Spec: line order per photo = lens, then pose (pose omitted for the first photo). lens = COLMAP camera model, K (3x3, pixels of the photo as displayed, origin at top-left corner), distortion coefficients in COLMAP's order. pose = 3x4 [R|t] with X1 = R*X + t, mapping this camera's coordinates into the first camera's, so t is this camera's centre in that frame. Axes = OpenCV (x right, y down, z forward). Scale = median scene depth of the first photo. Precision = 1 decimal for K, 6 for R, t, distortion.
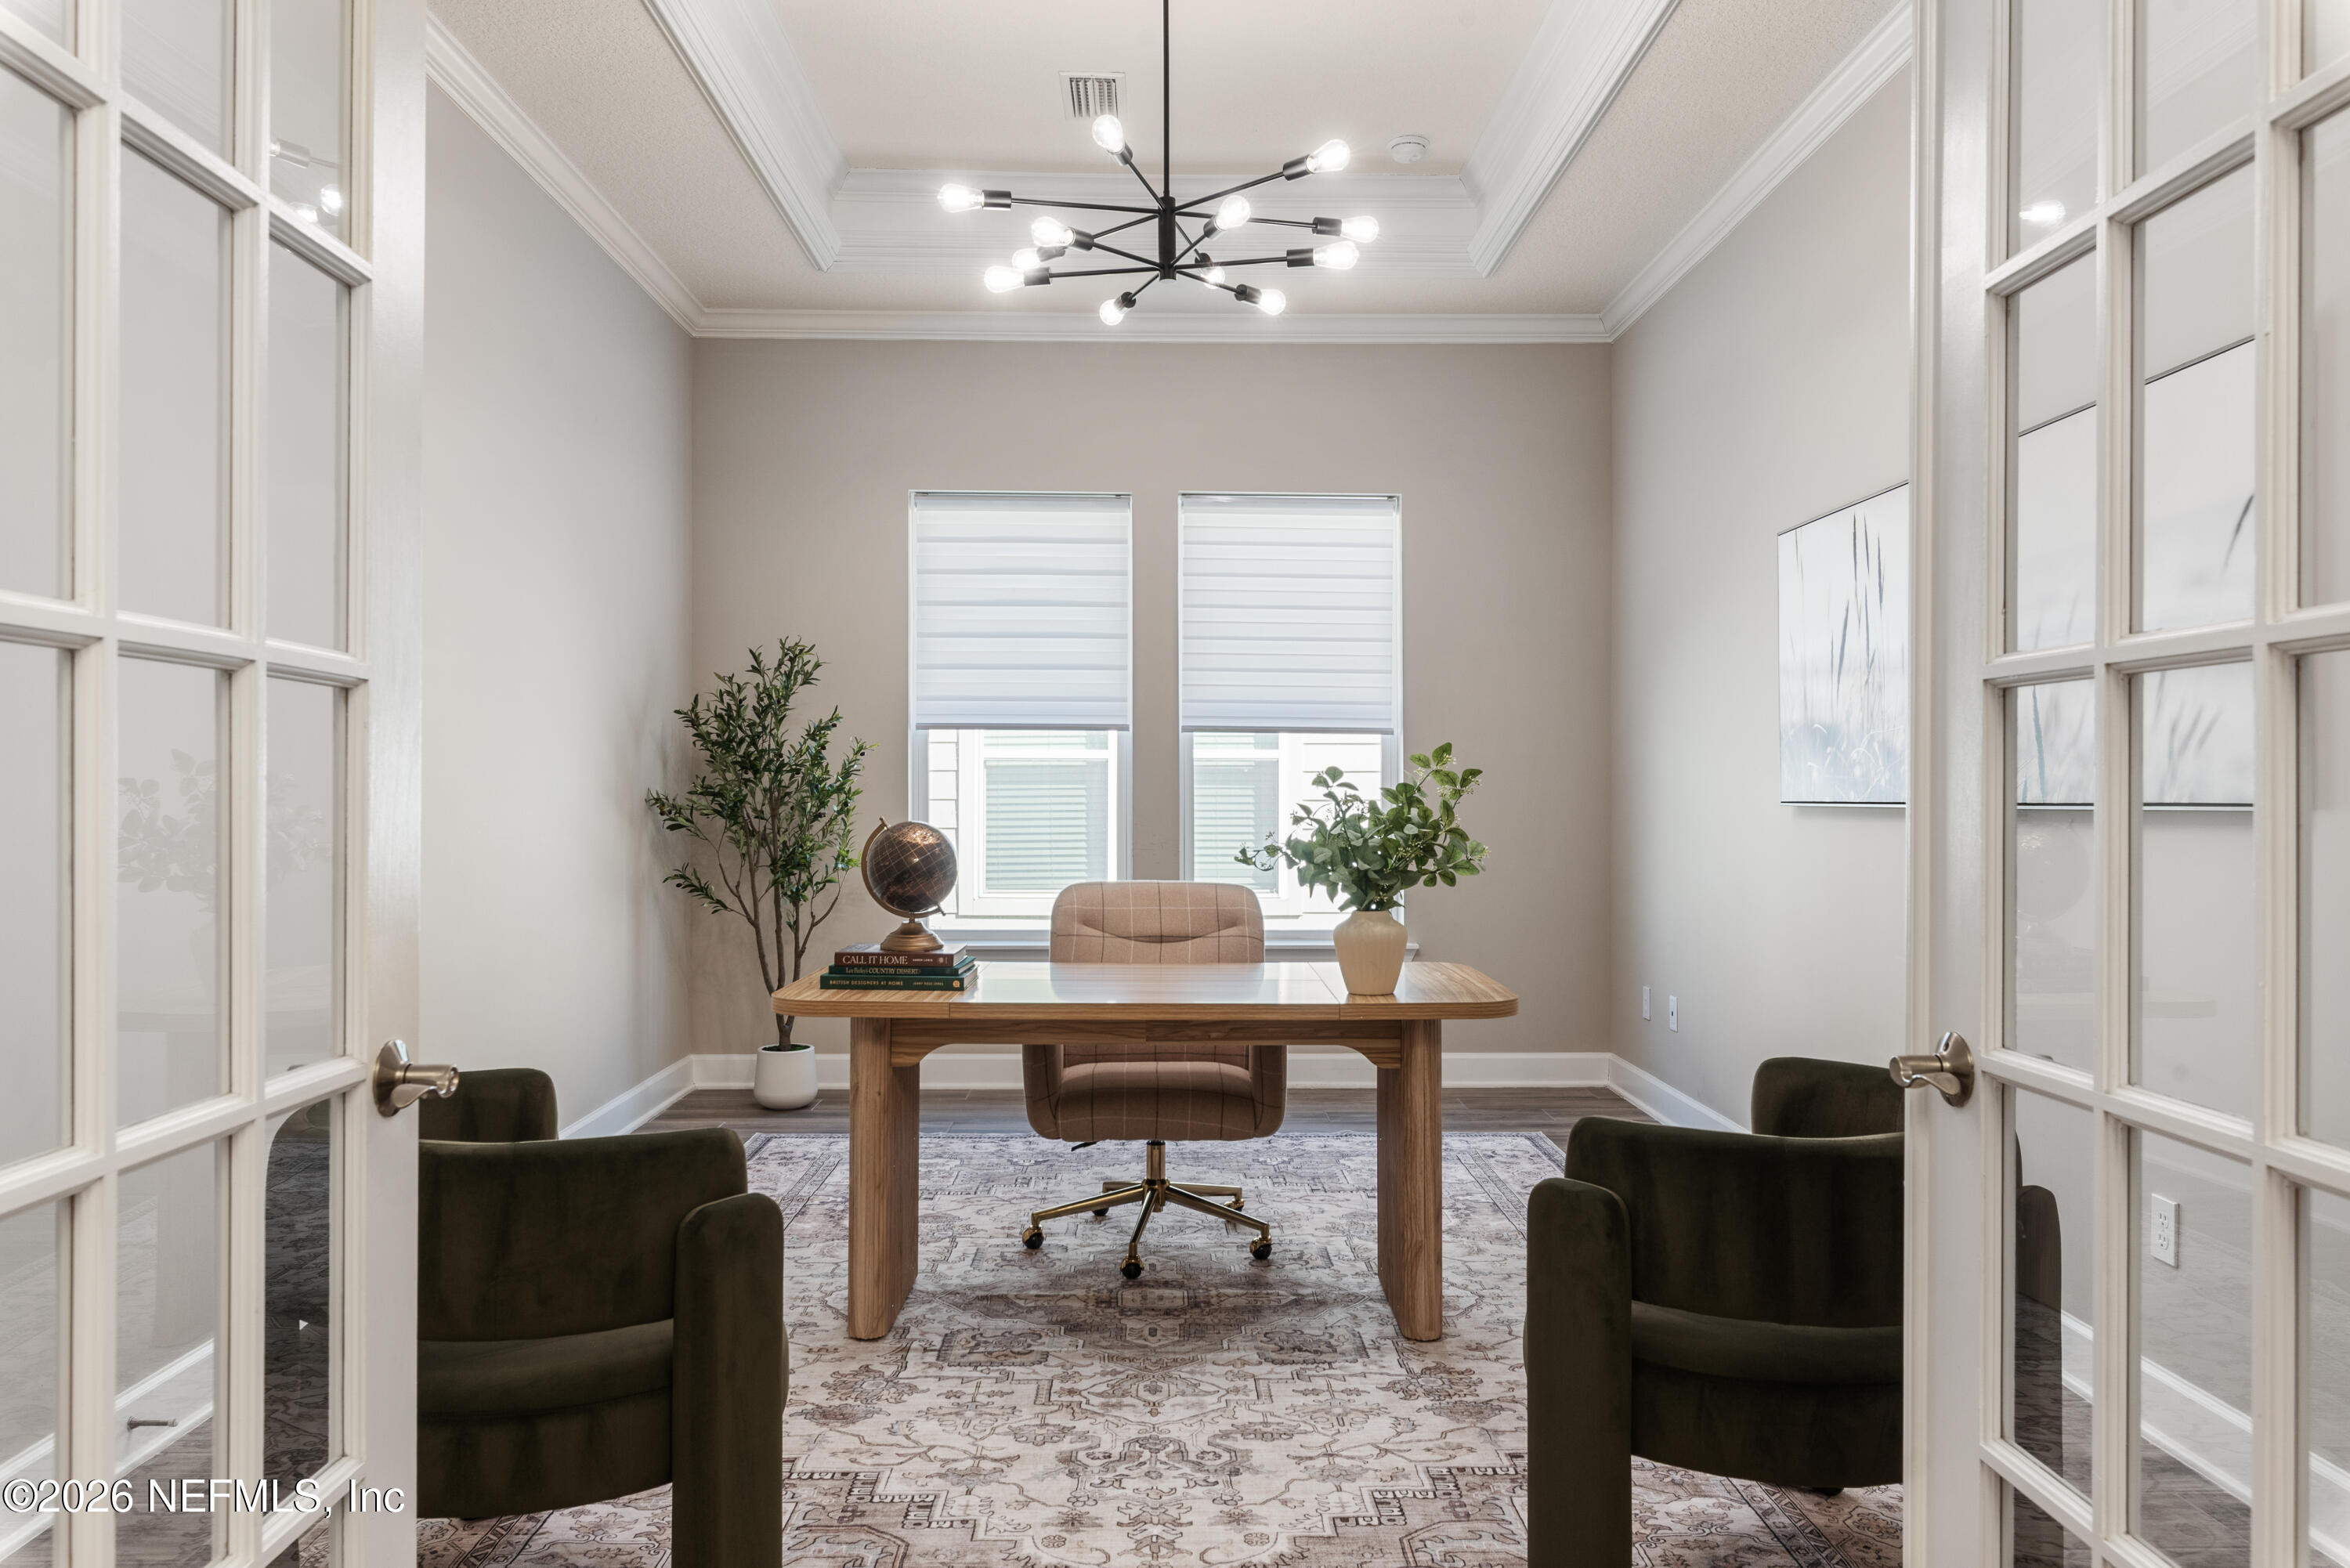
lens RADIAL K [[1620.3, 0, 1175.0], [0, 1620.3, 784.0], [0, 0, 1]] dist [-0.000103, 0.000115]
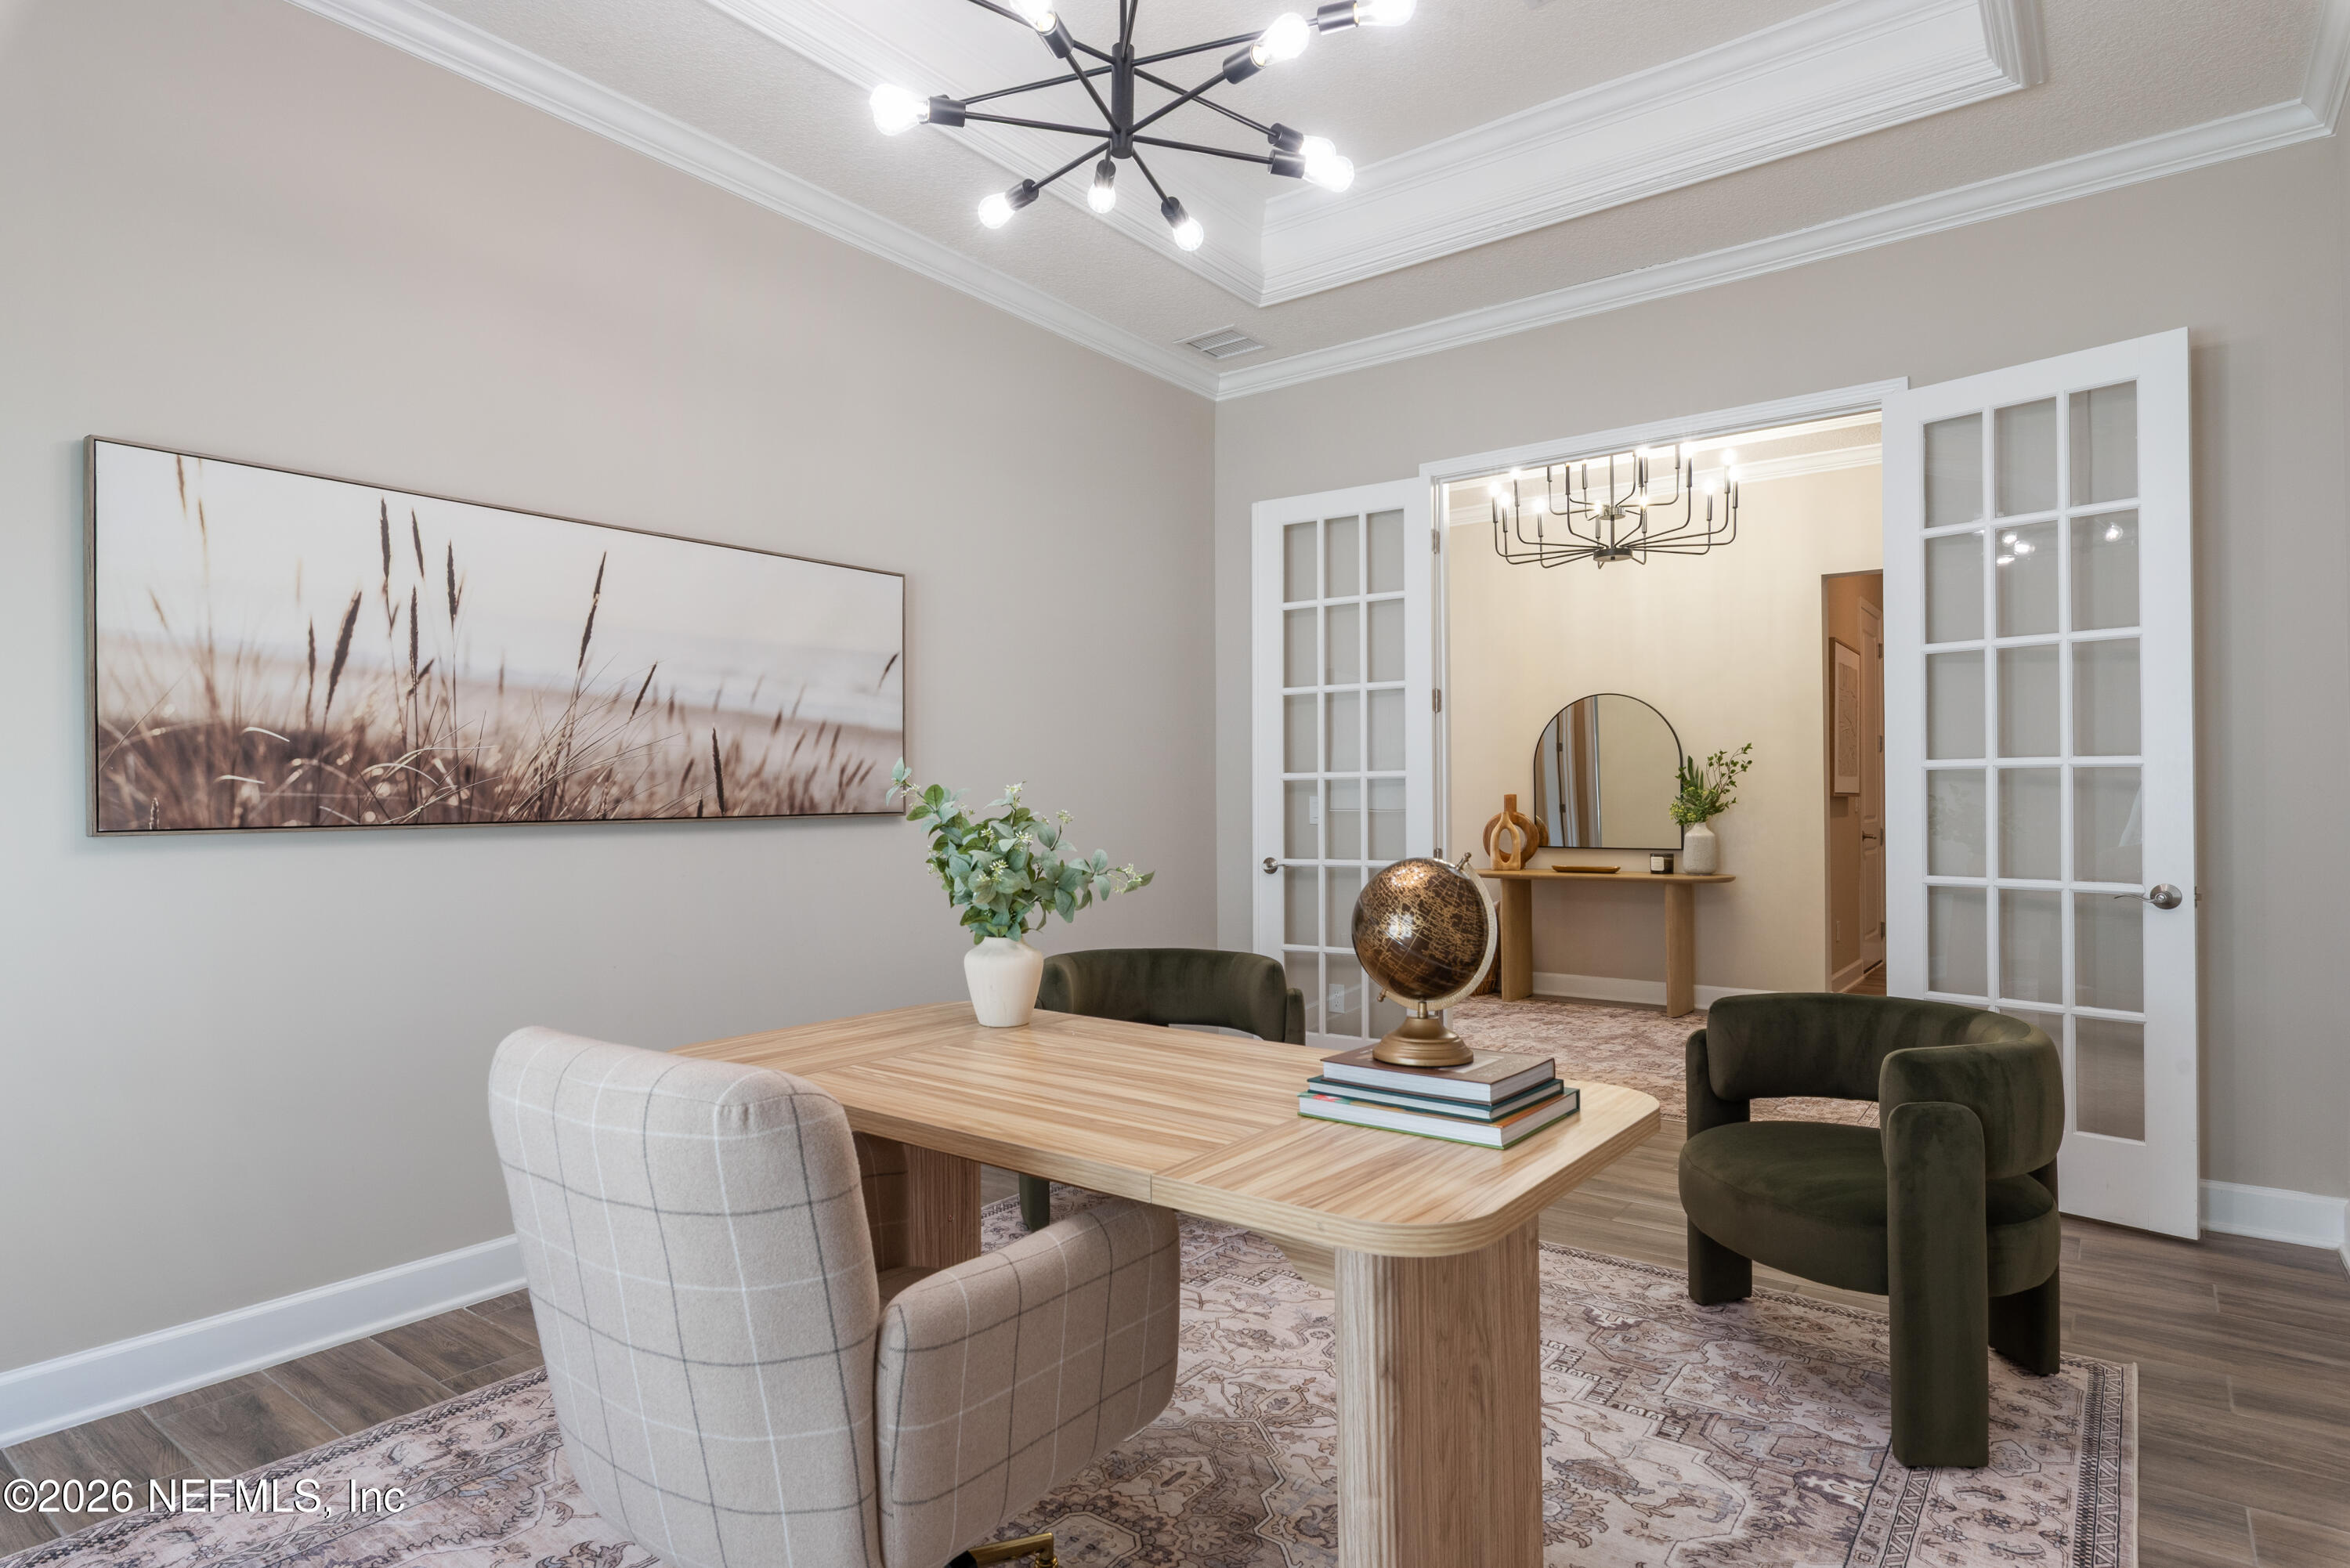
lens RADIAL K [[1246.8, 0, 1175.0], [0, 1246.8, 784.0], [0, 0, 1]] dist [0.000939, -0.000123]
pose [[-0.782690, 0.010460, 0.622324, -0.395304], [0.003070, 0.999912, -0.012944, -0.000542], [-0.622404, -0.008221, -0.782653, 1.454342]]
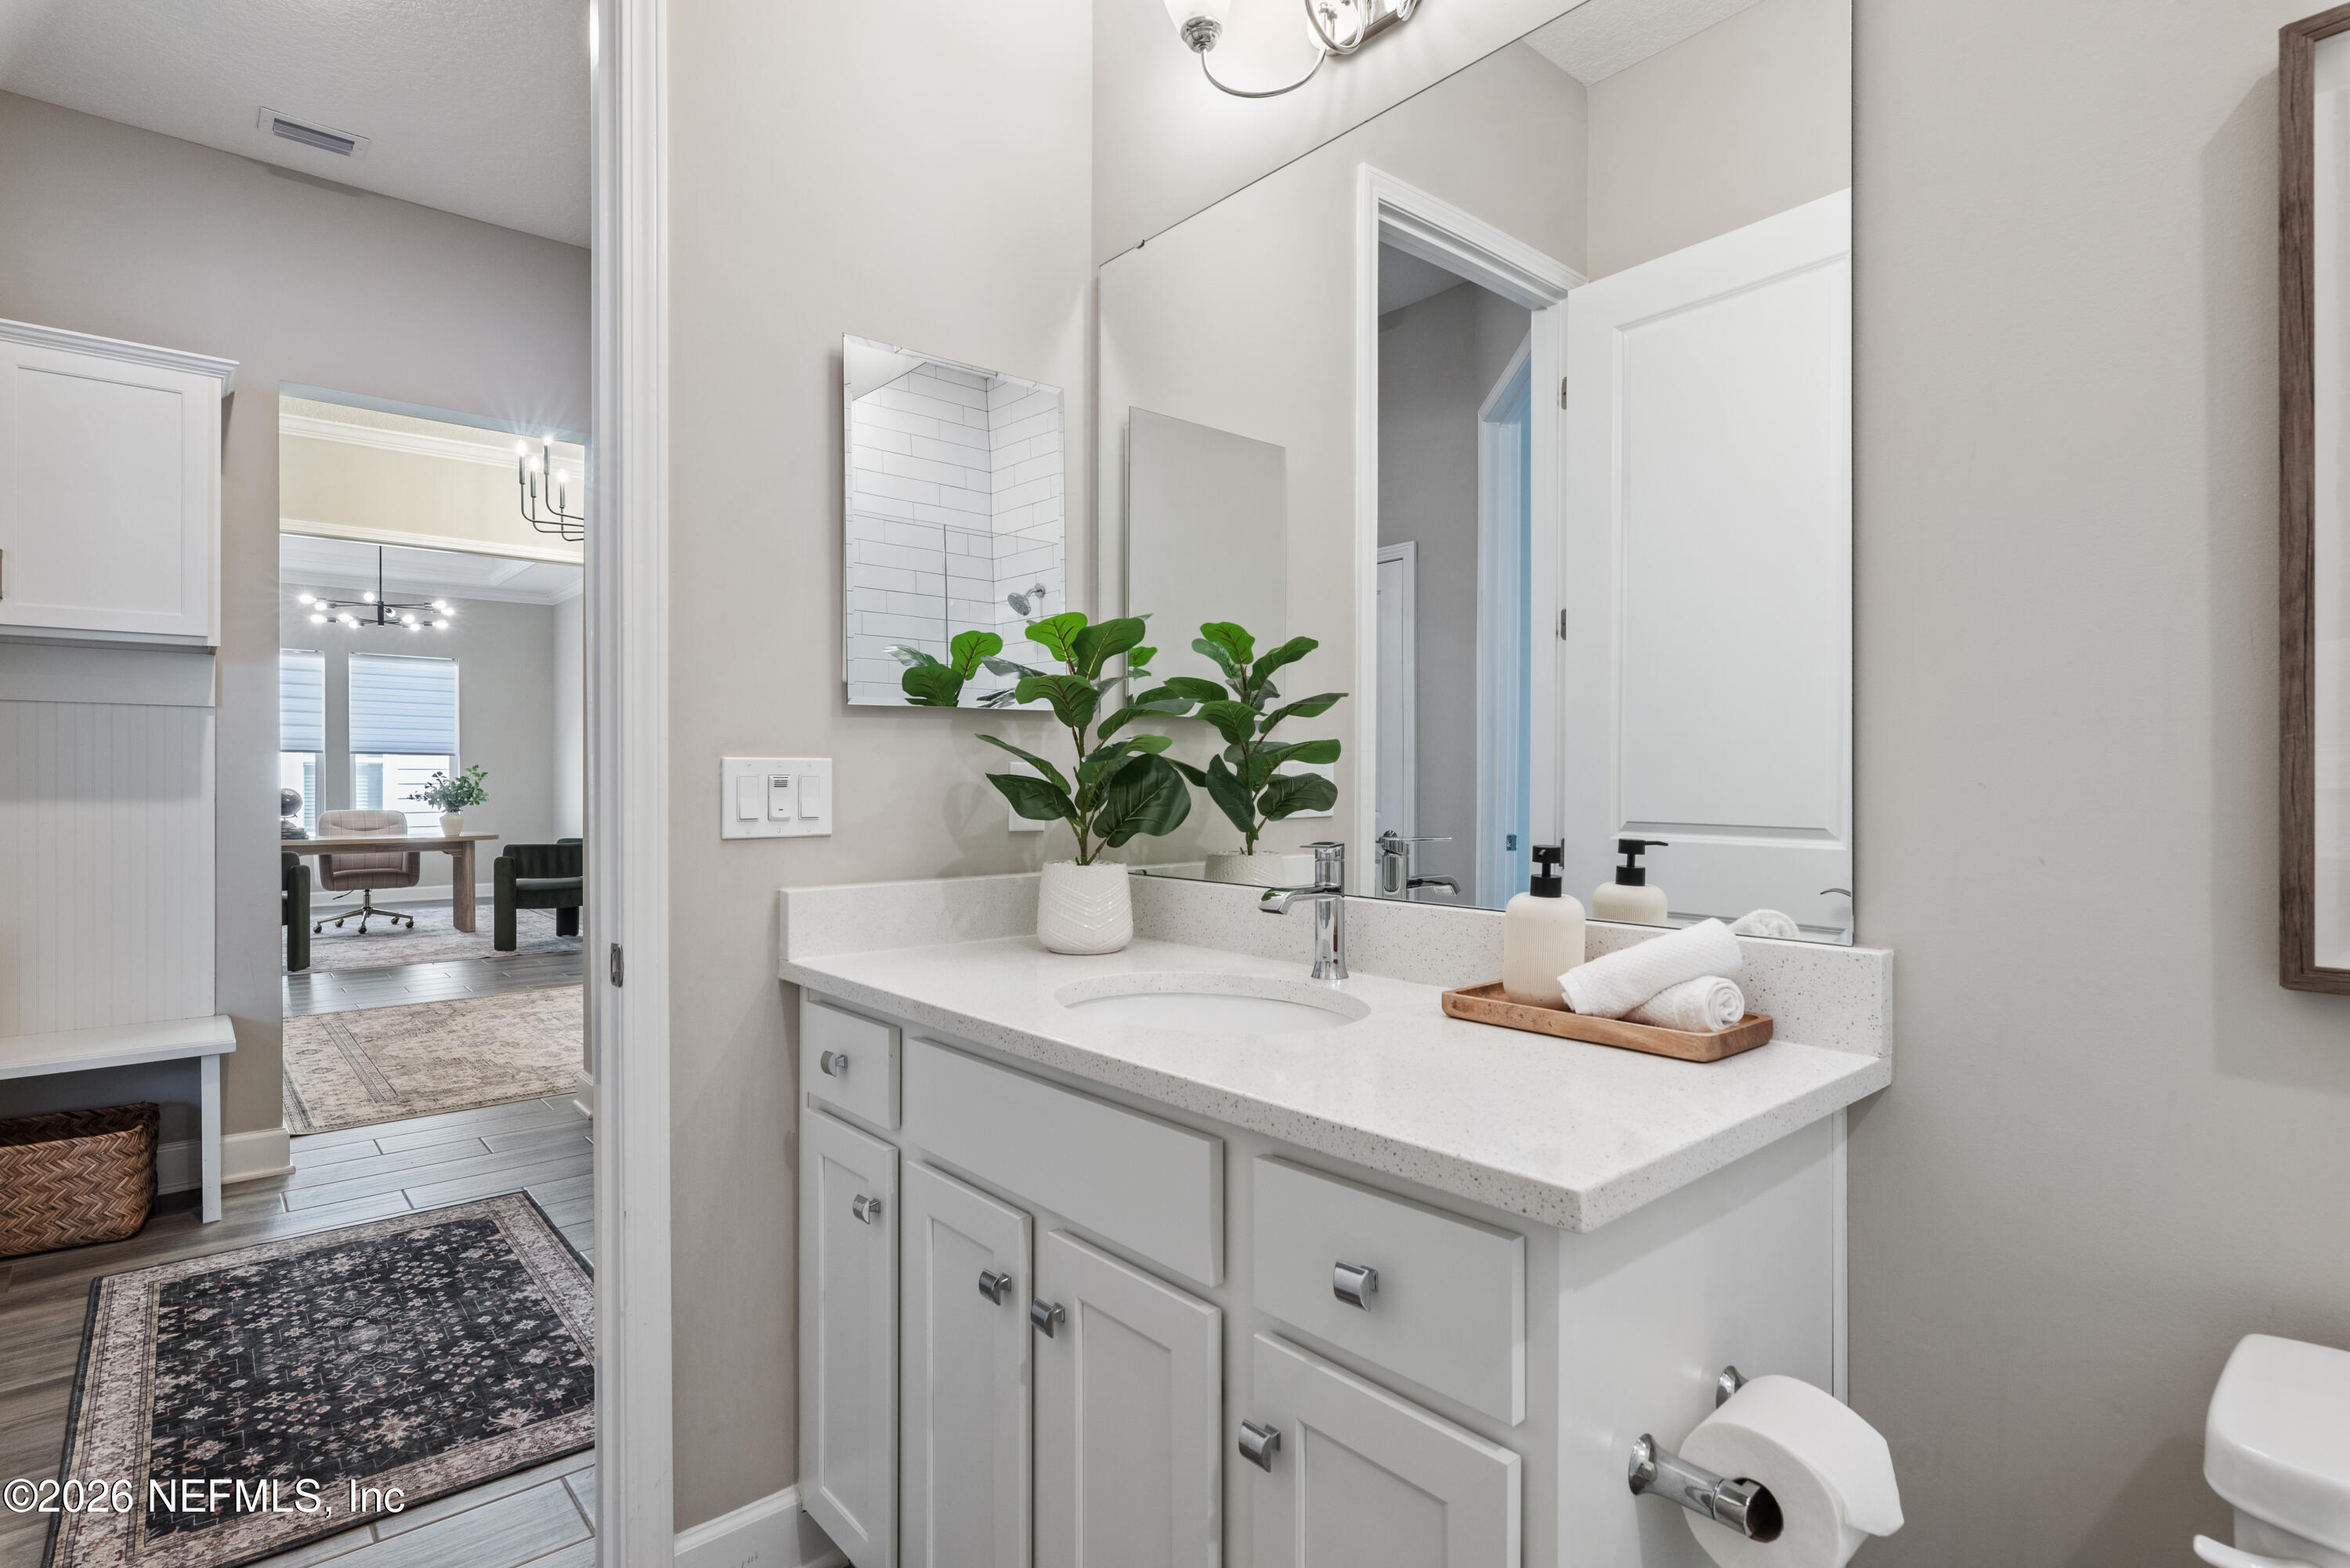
lens RADIAL K [[1179.2, 0, 1175.0], [0, 1179.2, 784.0], [0, 0, 1]] dist [0.001678, -0.000772]
pose [[0.769251, -0.001545, 0.638945, -0.301140], [-0.004482, 0.999959, 0.007813, -0.010328], [-0.638931, -0.008874, 0.769213, -1.927207]]
